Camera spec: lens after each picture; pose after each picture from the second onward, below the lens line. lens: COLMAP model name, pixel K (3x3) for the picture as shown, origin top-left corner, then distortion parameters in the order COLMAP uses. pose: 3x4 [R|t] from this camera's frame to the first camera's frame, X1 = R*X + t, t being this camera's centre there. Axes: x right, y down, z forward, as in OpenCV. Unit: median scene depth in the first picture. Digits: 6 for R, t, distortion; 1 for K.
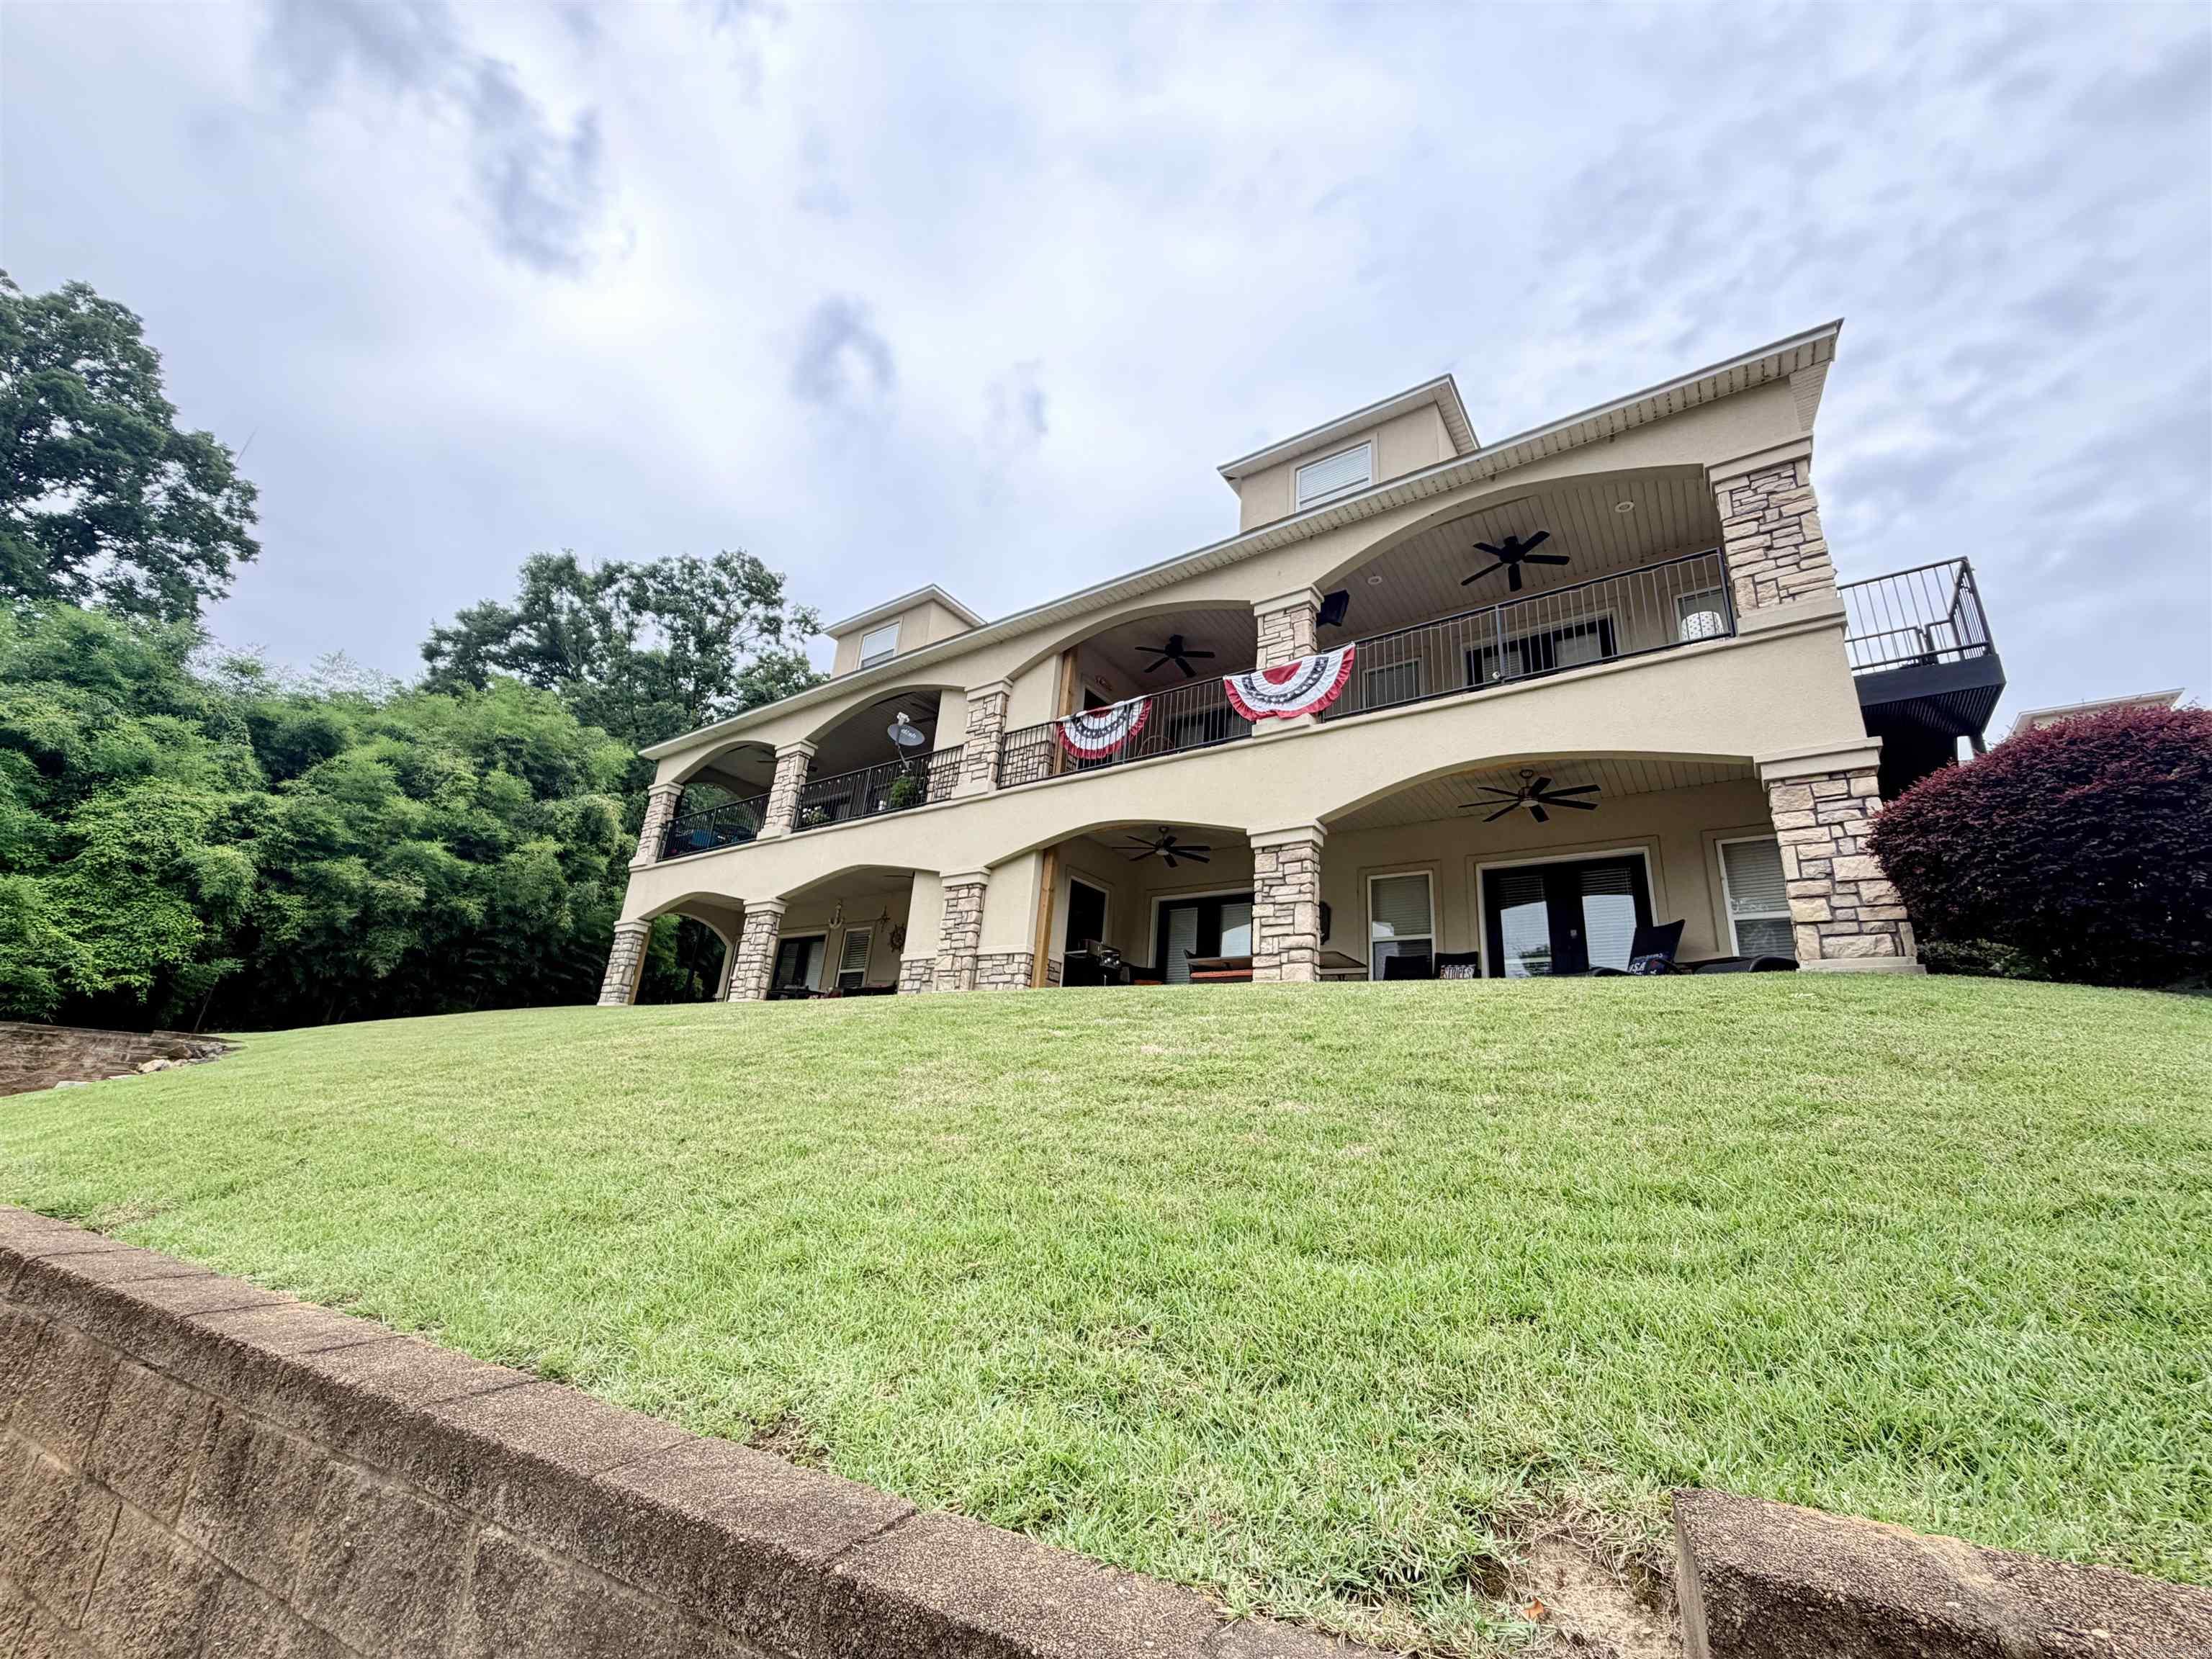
lens RADIAL K [[880.6, 0, 1106.0], [0, 880.6, 829.5], [0, 0, 1]] dist [-0.000592, 0.000428]
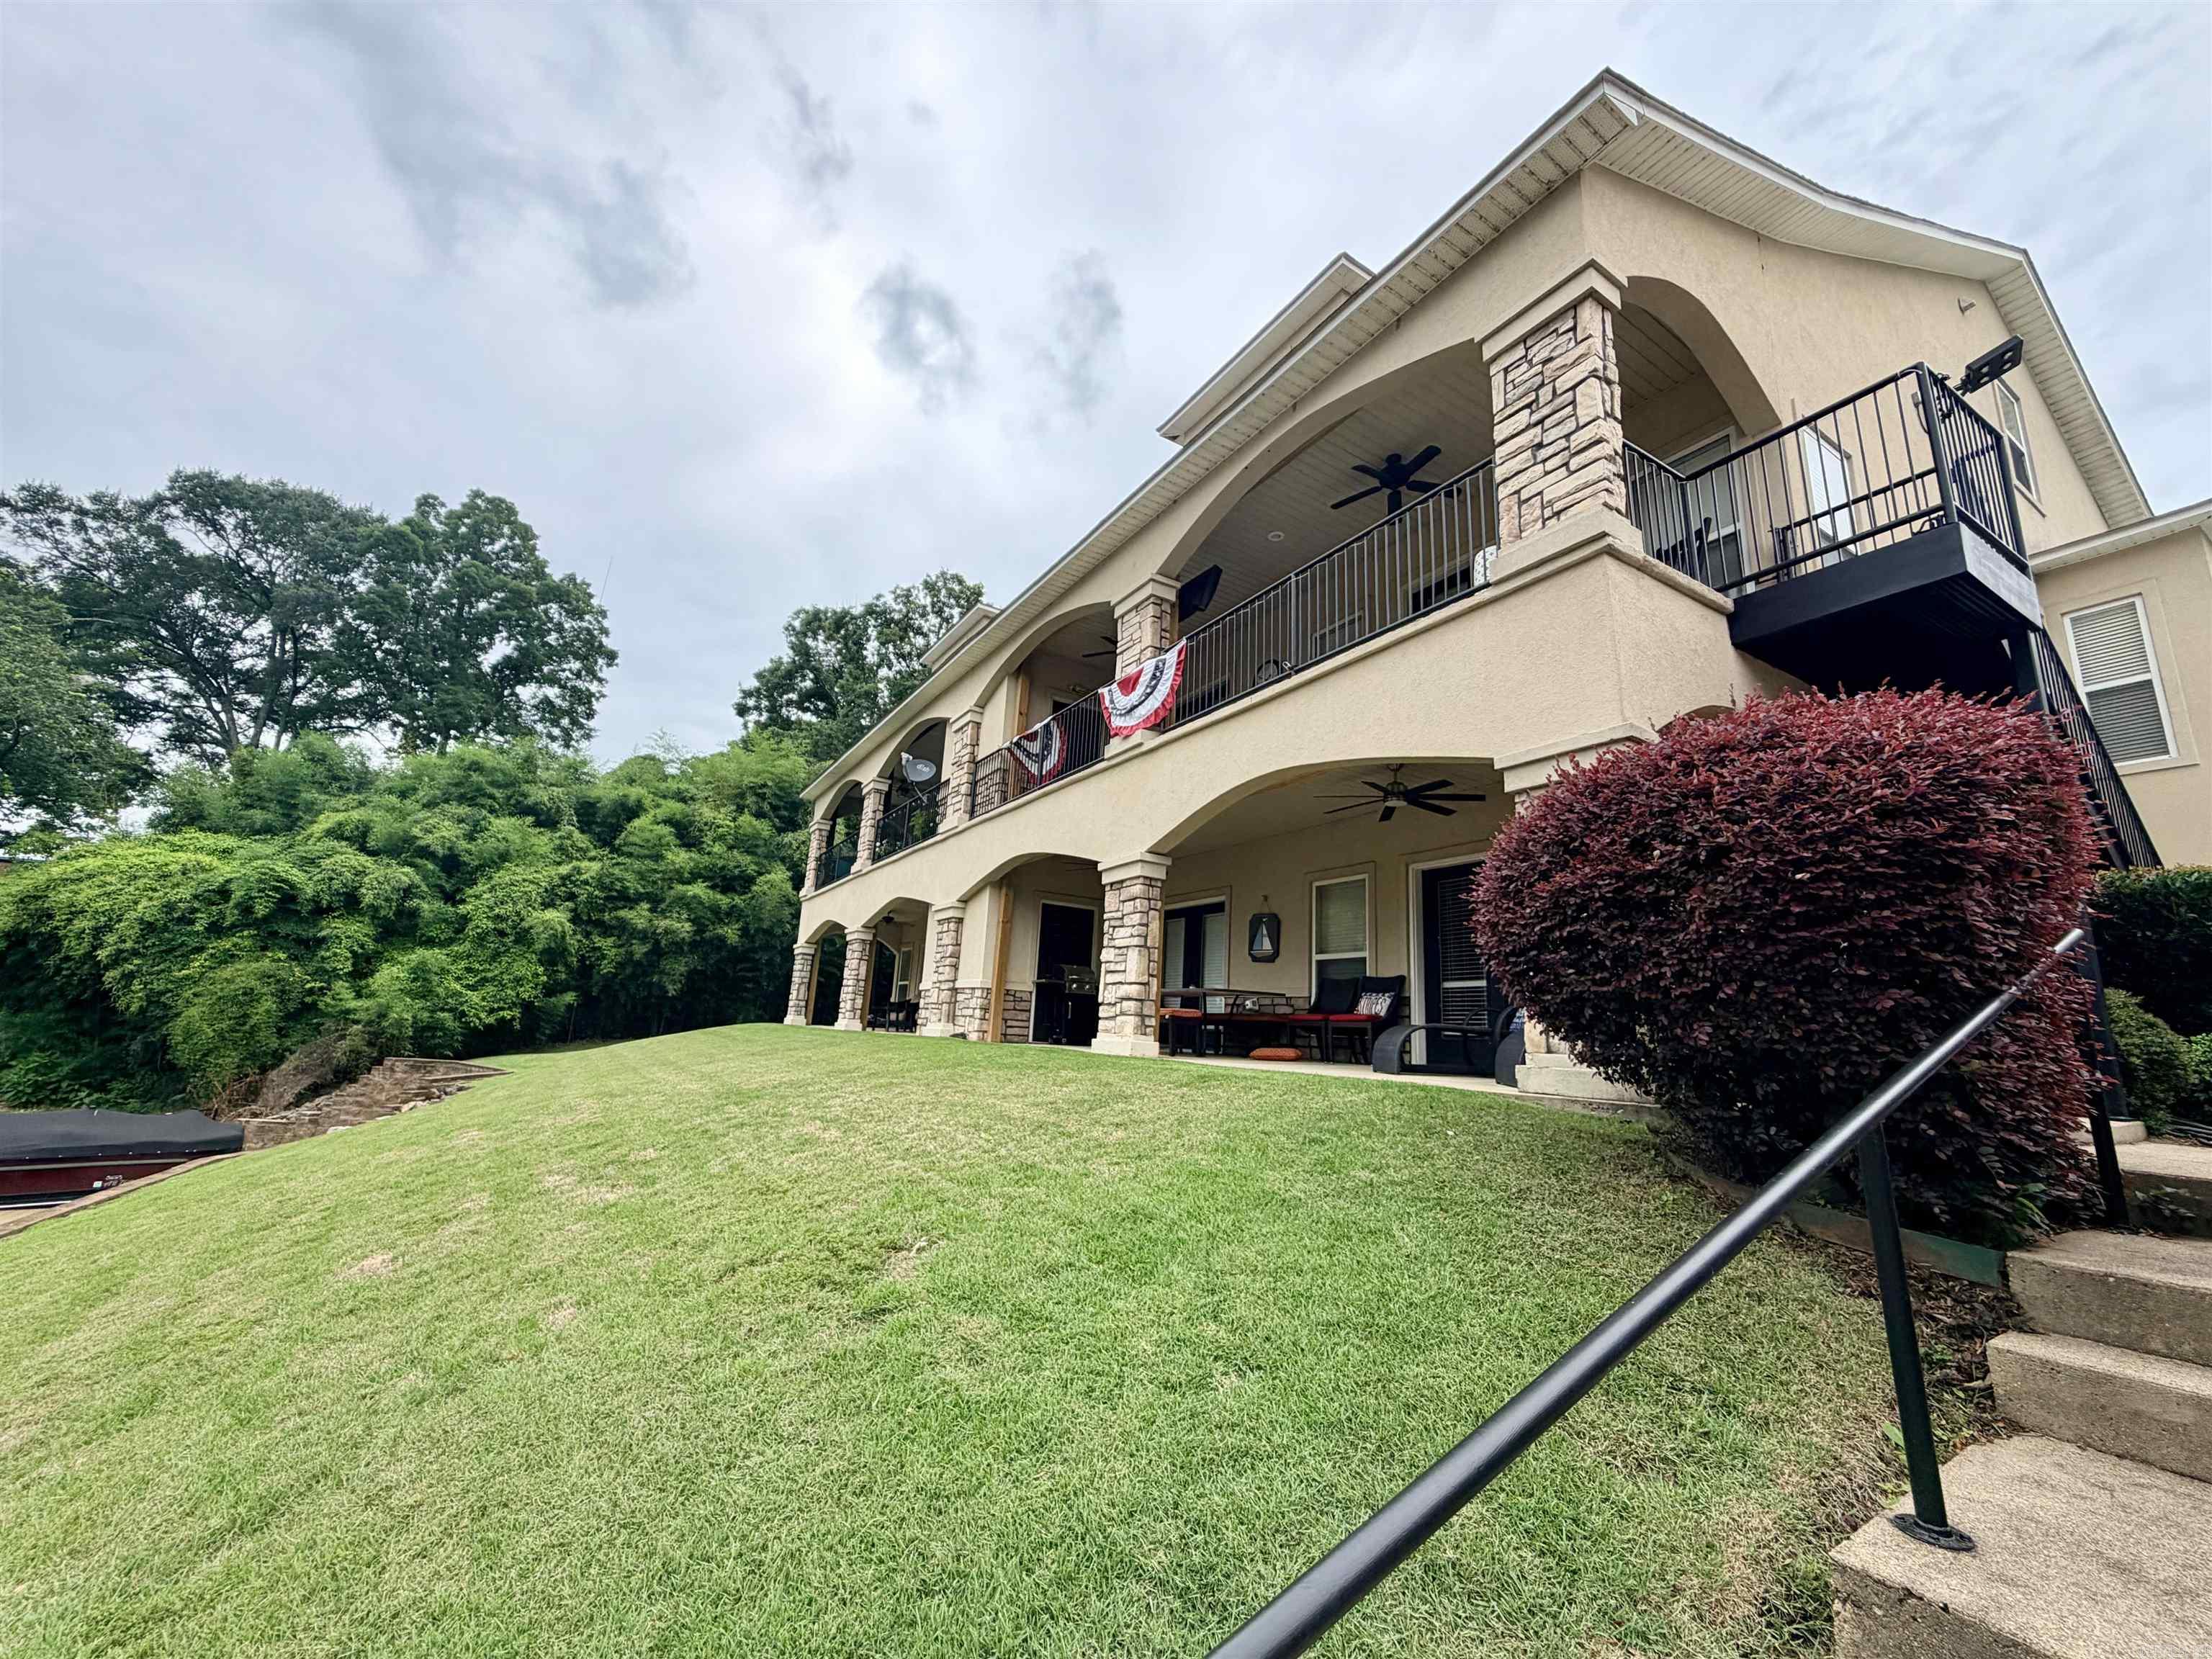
lens RADIAL K [[880.6, 0, 1106.0], [0, 880.6, 829.5], [0, 0, 1]] dist [-0.000592, 0.000428]
pose [[0.919293, -0.113613, -0.376818, 0.309629], [0.140566, 0.989061, 0.044719, -0.045422], [0.367615, -0.094078, 0.925207, 0.091232]]
